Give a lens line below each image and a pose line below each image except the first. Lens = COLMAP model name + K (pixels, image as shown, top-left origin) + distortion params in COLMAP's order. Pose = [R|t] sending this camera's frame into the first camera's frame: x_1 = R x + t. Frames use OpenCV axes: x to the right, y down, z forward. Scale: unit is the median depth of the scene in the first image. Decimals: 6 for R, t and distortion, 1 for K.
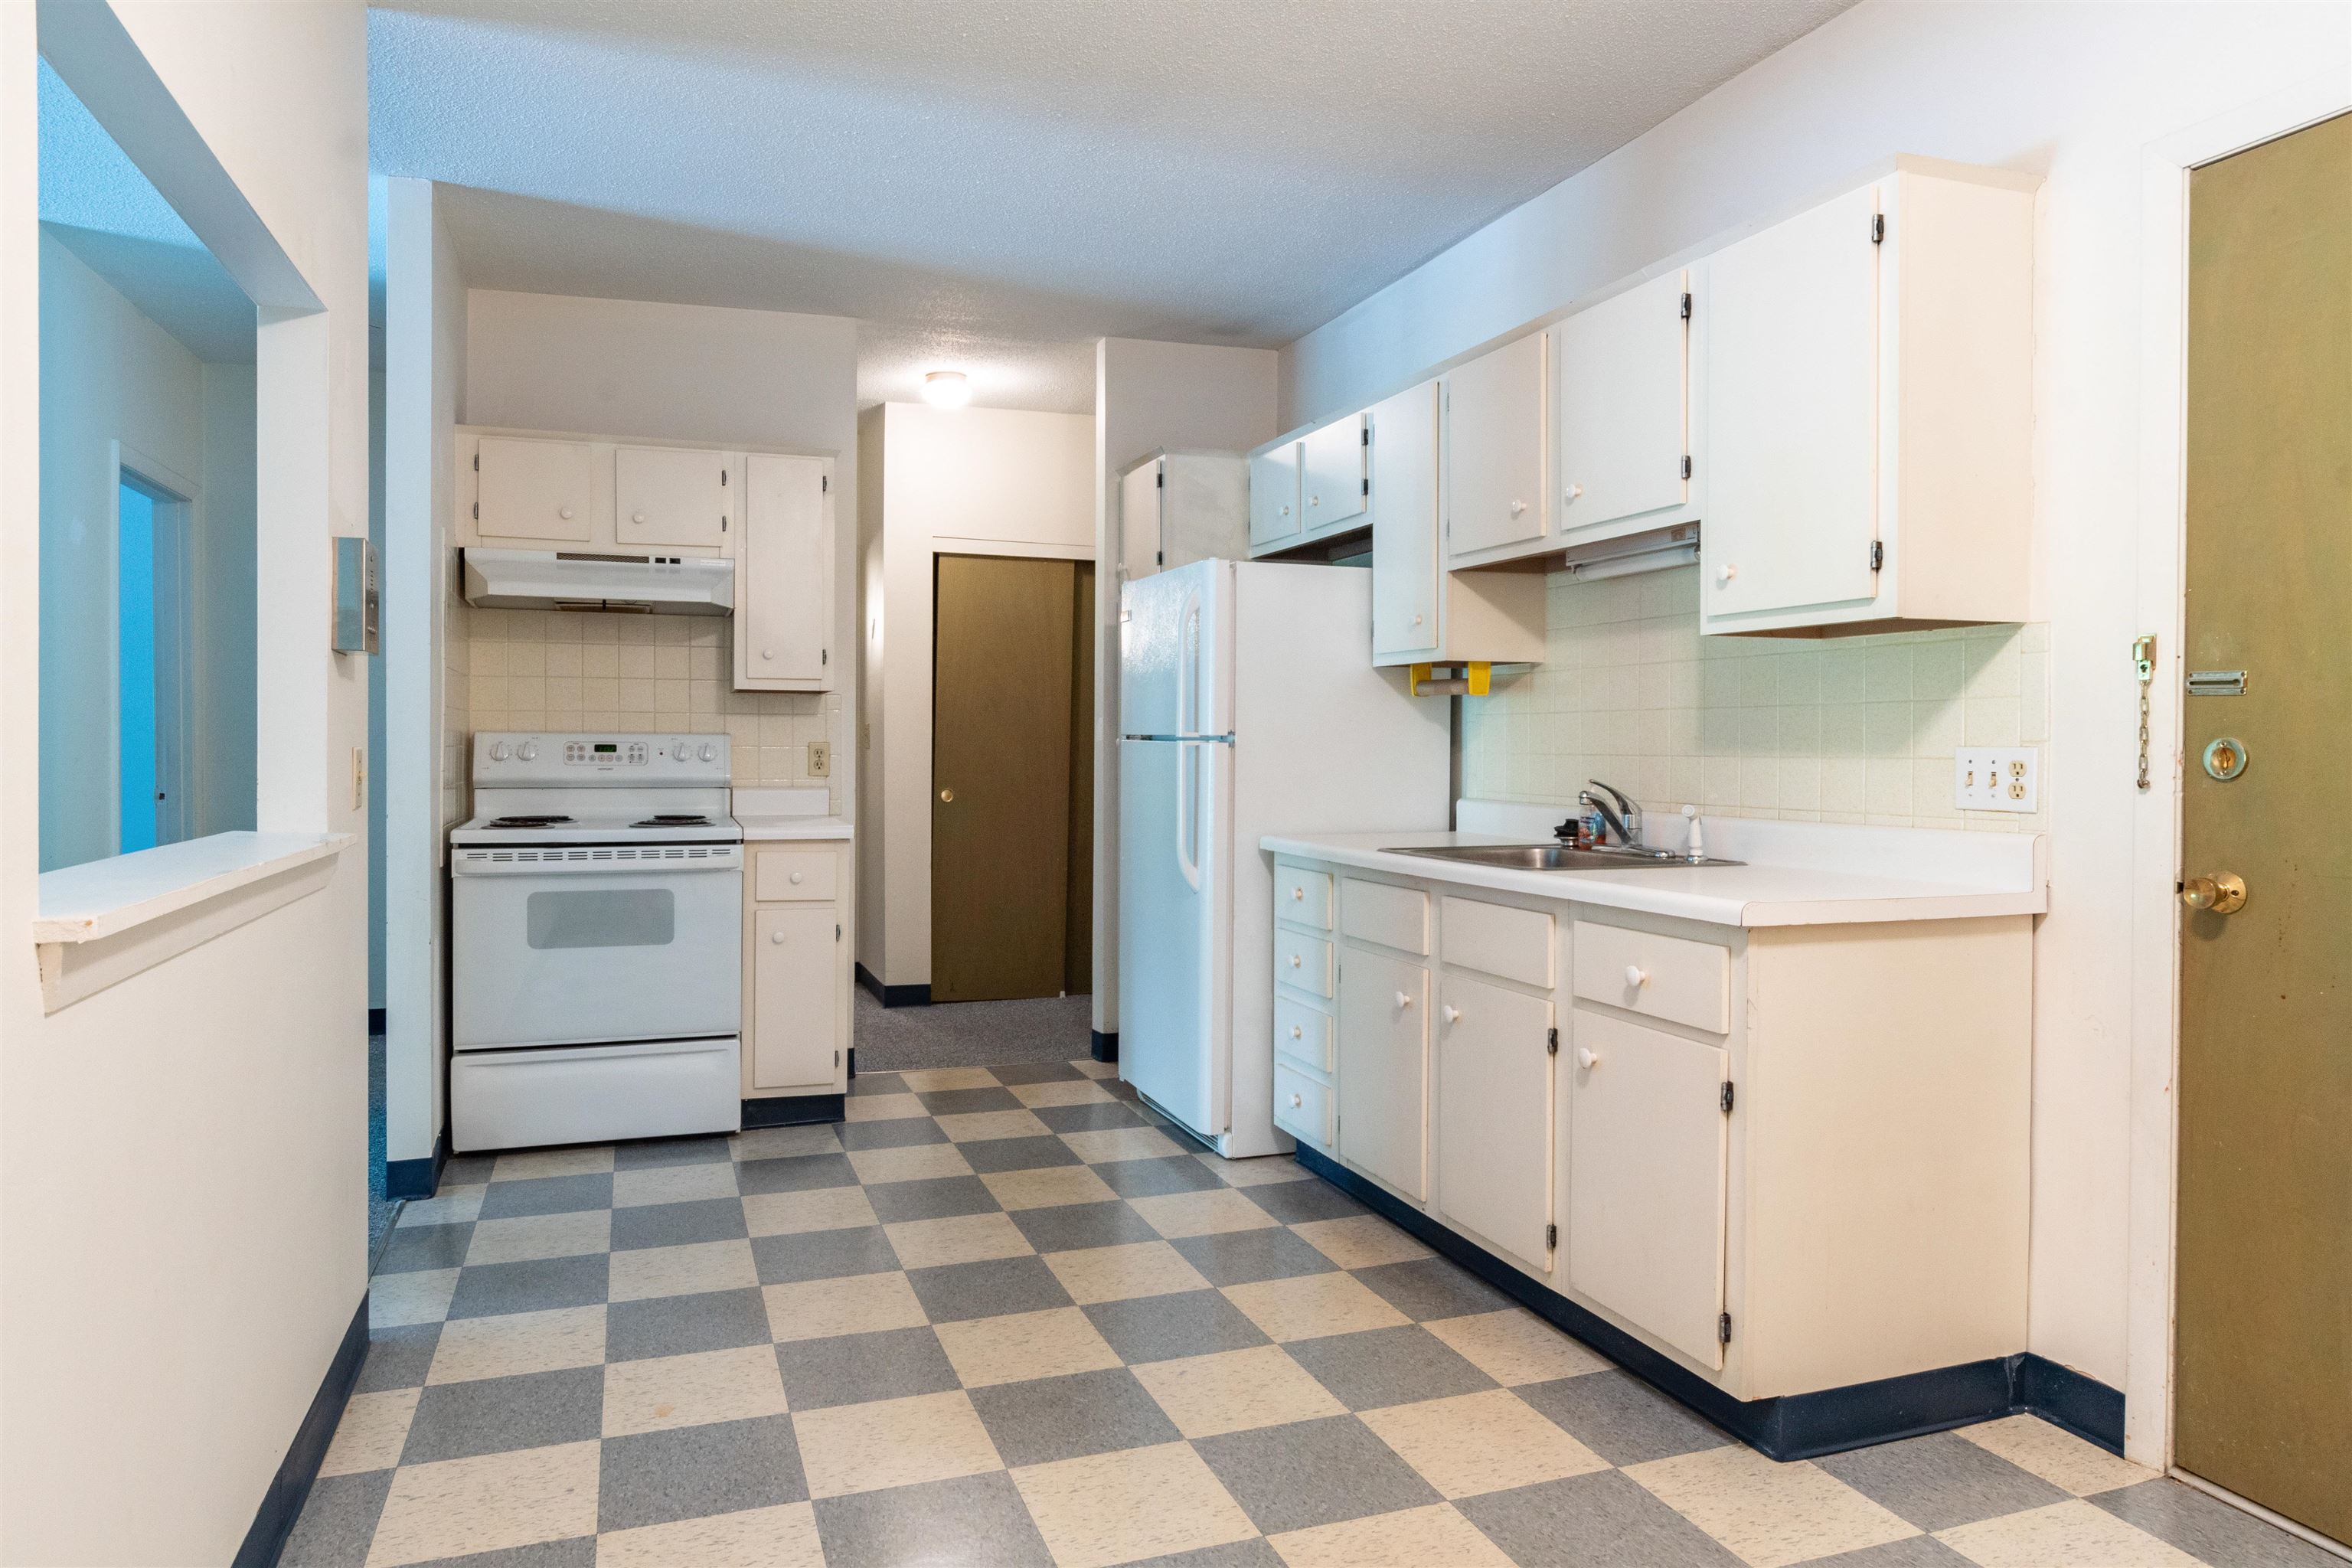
lens RADIAL K [[1414.8, 0, 1158.2], [0, 1414.8, 785.7], [0, 0, 1]] dist [-0.015610, 0.003849]
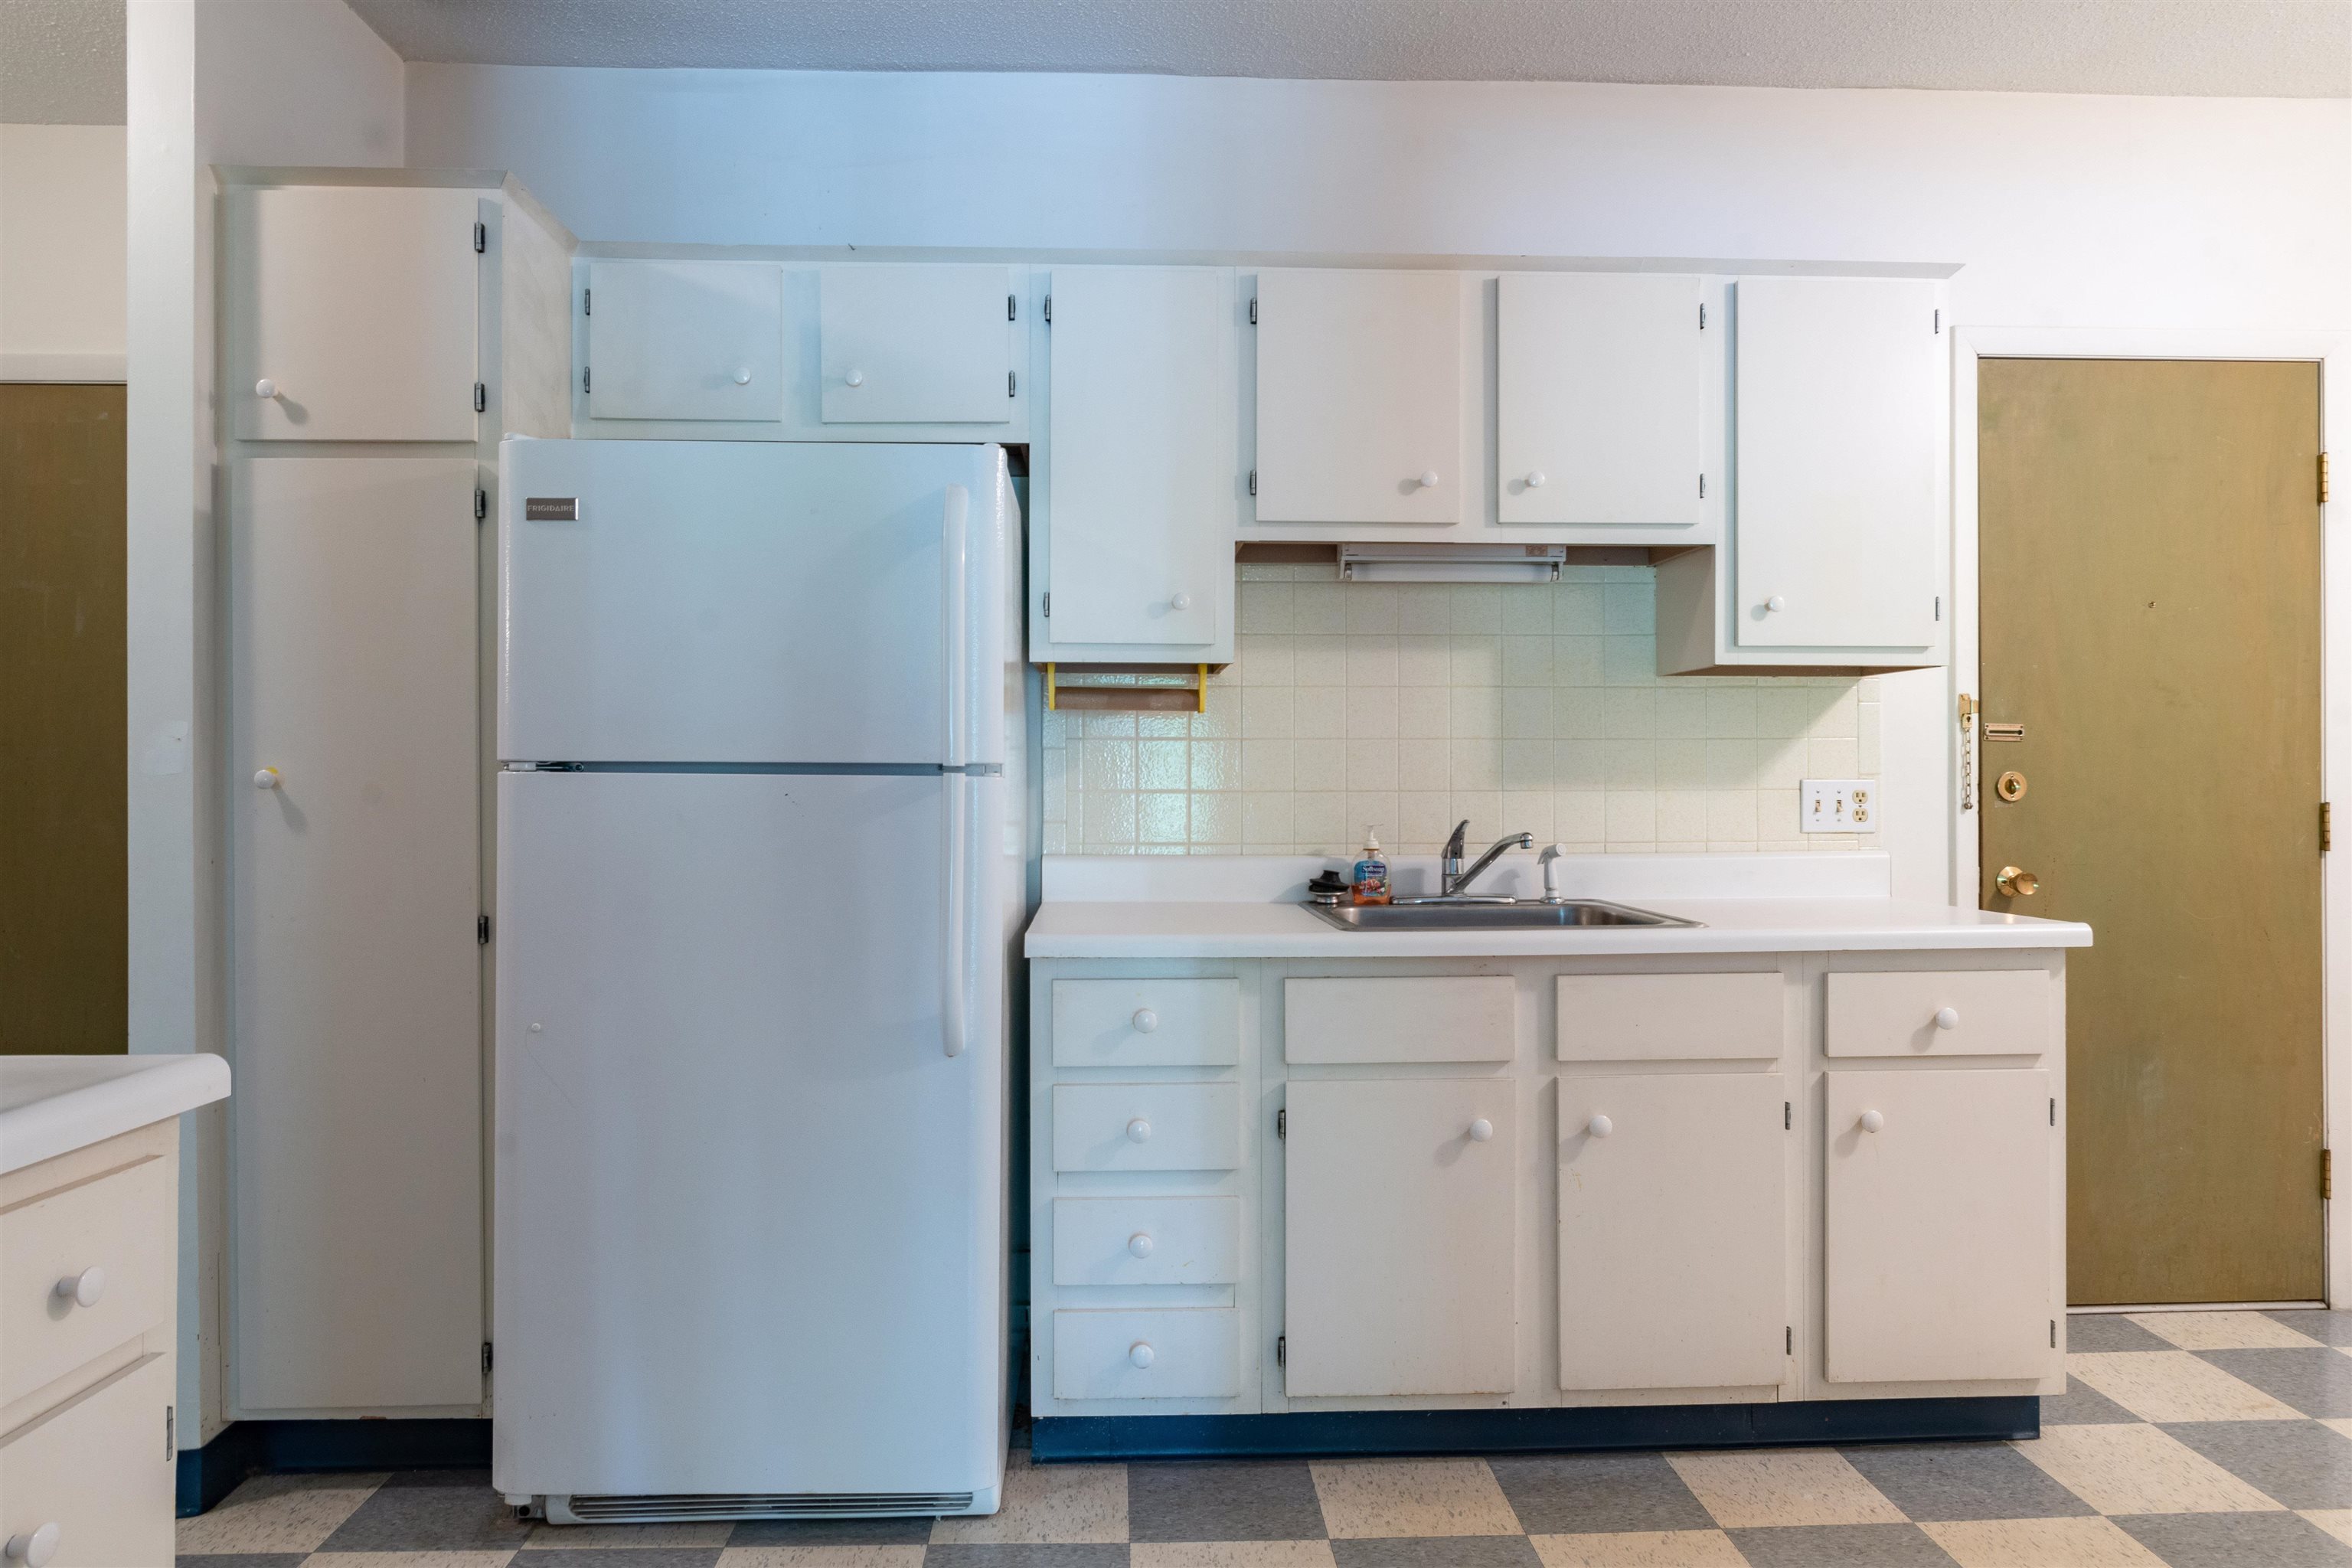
lens RADIAL K [[1414.8, 0, 1185.8], [0, 1414.8, 789.5], [0, 0, 1]] dist [-0.015610, 0.003849]
pose [[0.309402, -0.008591, 0.950893, -0.684272], [0.030385, 0.999538, -0.000856, -0.033014], [-0.950446, 0.029158, 0.309520, 1.110945]]
